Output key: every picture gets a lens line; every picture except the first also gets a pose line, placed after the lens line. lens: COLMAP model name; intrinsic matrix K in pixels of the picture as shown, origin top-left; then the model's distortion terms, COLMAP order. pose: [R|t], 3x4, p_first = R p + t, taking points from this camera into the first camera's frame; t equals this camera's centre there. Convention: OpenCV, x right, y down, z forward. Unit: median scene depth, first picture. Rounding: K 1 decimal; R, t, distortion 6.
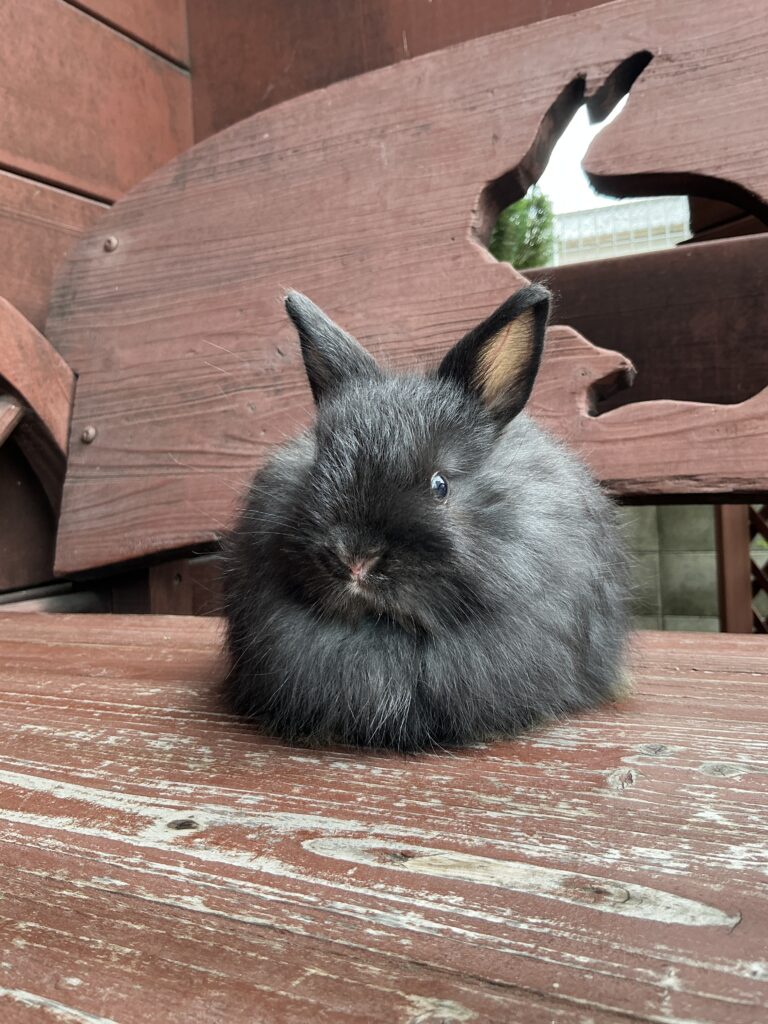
lens RADIAL K [[871.1, 0, 381.2], [0, 871.1, 512.2], [0, 0, 1]] dist [0.047169, -0.123093]
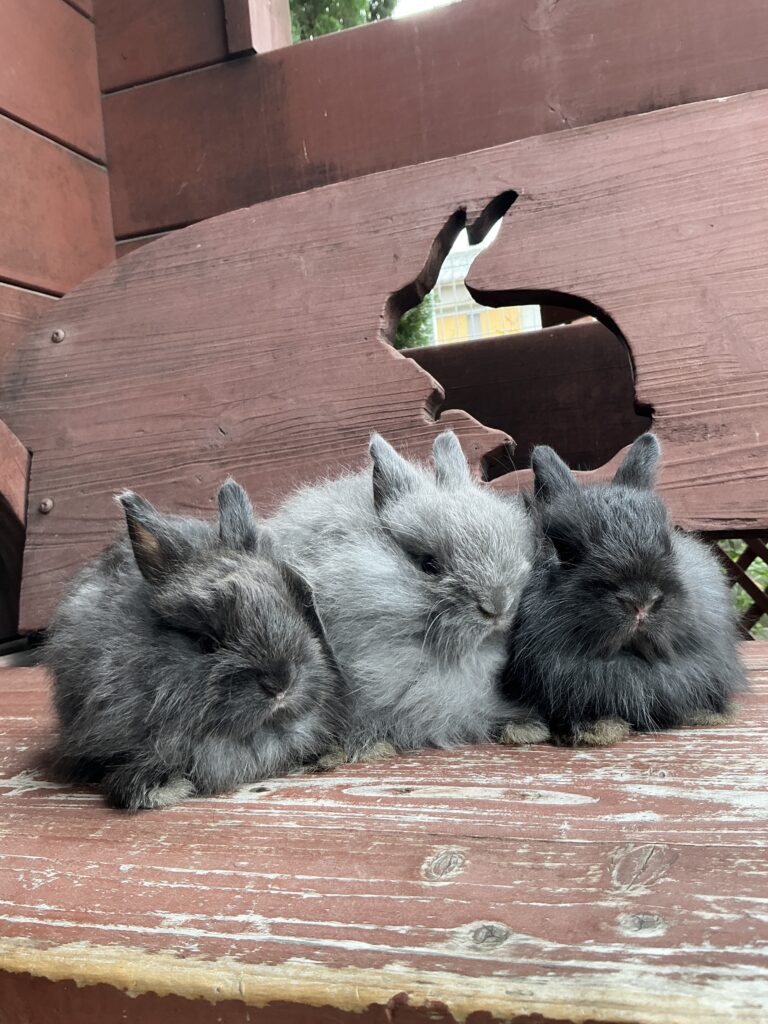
lens RADIAL K [[871.1, 0, 383.1], [0, 871.1, 515.2], [0, 0, 1]] dist [0.047169, -0.123093]
pose [[0.990018, -0.041935, 0.134560, -0.070598], [0.046552, 0.998424, -0.031349, -0.025916], [-0.133034, 0.037300, 0.990409, -0.210818]]
